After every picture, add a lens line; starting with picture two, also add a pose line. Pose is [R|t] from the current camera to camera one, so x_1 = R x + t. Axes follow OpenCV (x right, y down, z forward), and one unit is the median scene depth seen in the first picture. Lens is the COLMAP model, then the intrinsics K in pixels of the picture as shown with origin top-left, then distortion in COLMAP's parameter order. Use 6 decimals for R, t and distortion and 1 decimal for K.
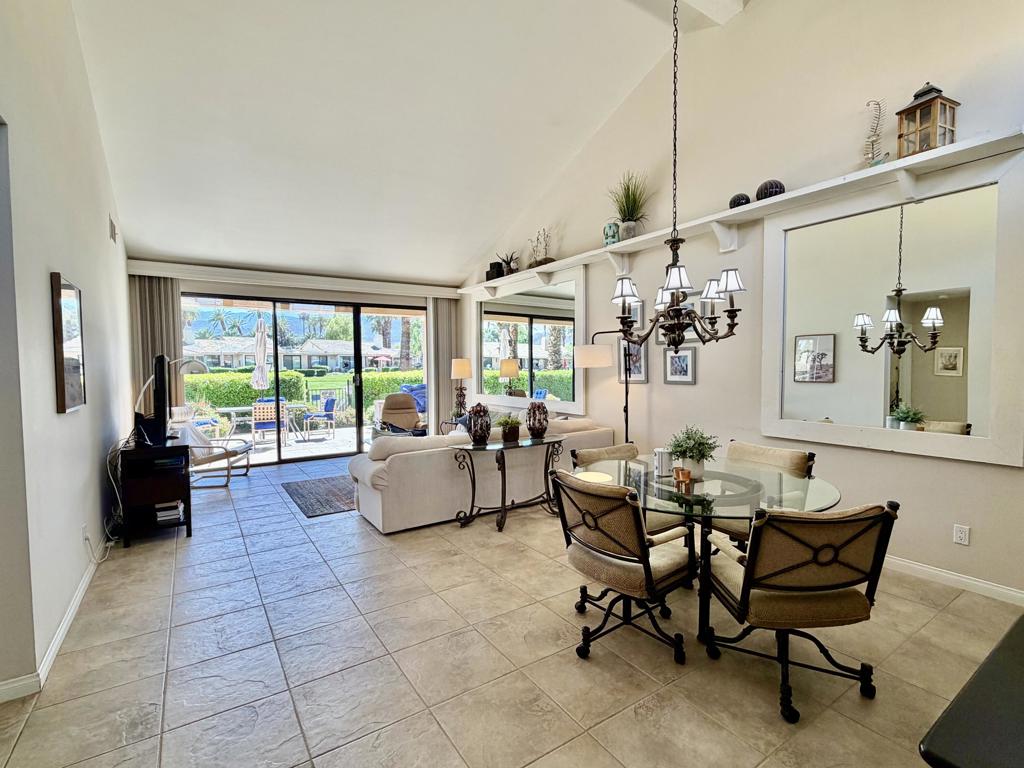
lens RADIAL K [[485.2, 0, 515.3], [0, 485.2, 384.9], [0, 0, 1]] dist [0.001599, -0.001504]
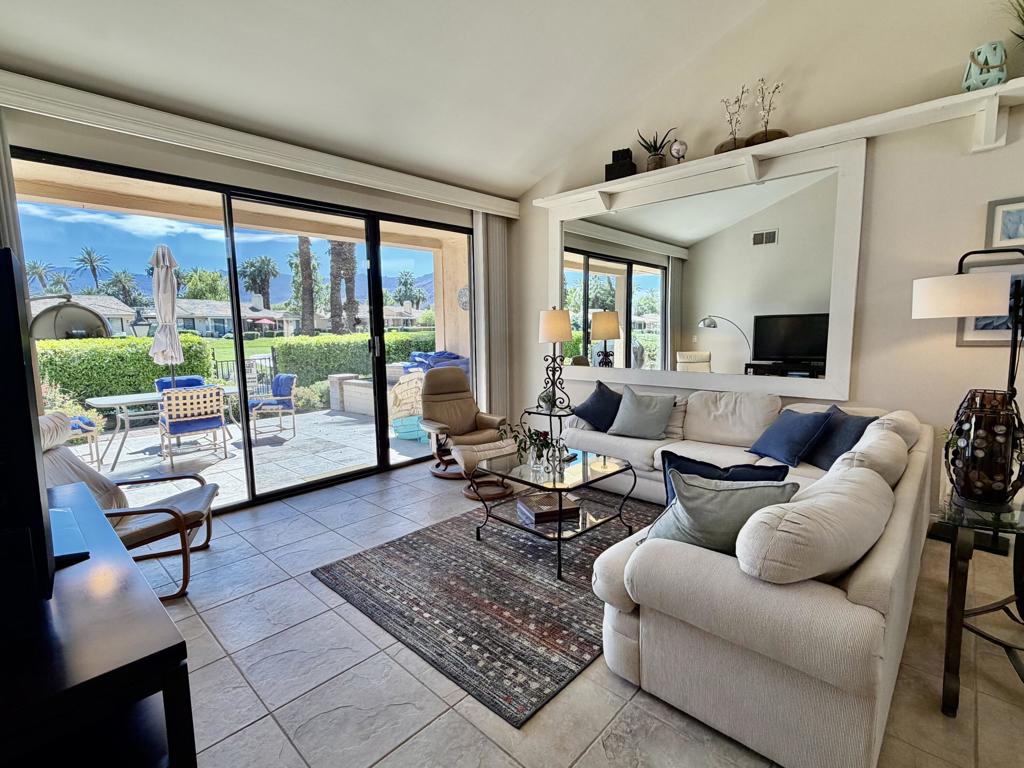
lens RADIAL K [[485.2, 0, 514.9], [0, 485.2, 383.2], [0, 0, 1]] dist [0.001599, -0.001504]
pose [[0.974590, -0.030358, 0.221930, -0.287412], [0.014464, 0.997235, 0.072897, -0.006193], [-0.223529, -0.067835, 0.972334, 0.379636]]
